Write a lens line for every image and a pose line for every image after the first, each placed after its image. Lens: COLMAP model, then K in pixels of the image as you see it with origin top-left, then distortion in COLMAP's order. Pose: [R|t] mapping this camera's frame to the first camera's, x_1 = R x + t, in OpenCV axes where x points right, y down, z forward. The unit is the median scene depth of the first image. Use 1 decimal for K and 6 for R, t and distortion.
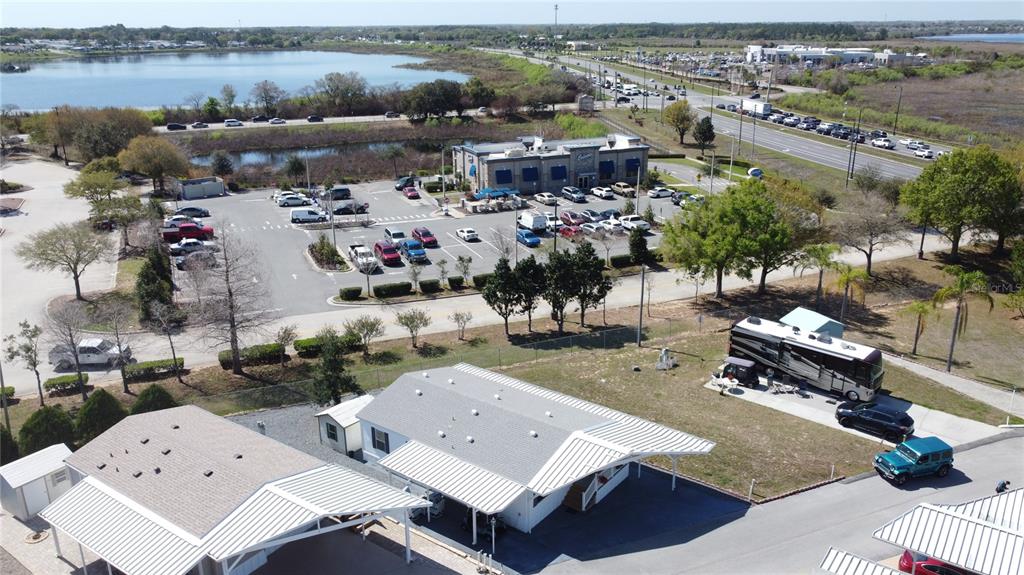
lens RADIAL K [[772.3, 0, 512.0], [0, 772.3, 287.5], [0, 0, 1]] dist [0.005628, -0.014684]
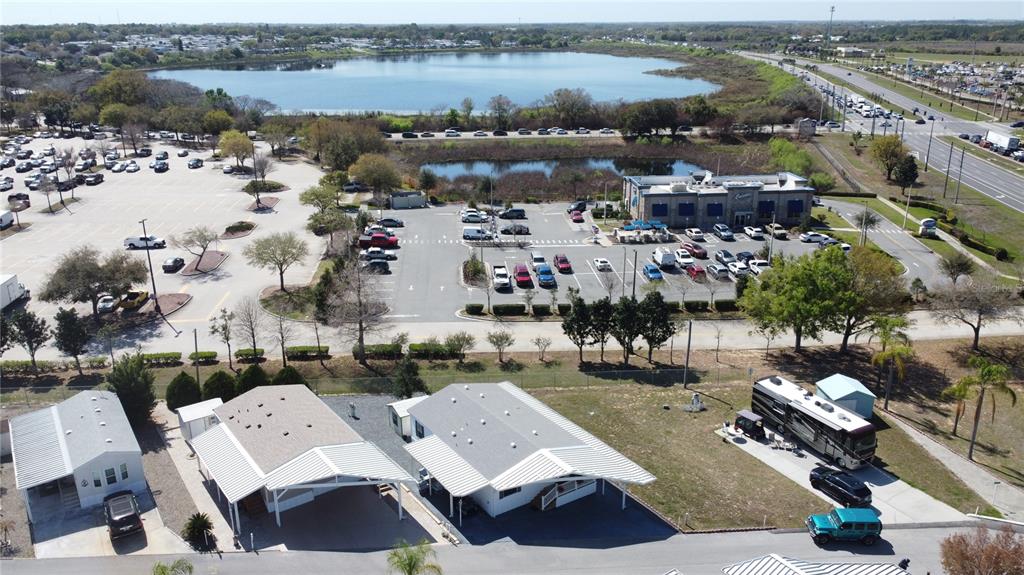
lens RADIAL K [[772.3, 0, 512.0], [0, 772.3, 287.5], [0, 0, 1]] dist [0.005628, -0.014684]
pose [[0.944560, 0.107598, -0.310209, 0.162220], [-0.106202, 0.994113, 0.021439, -0.042458], [0.310690, 0.012694, 0.950427, -0.103144]]
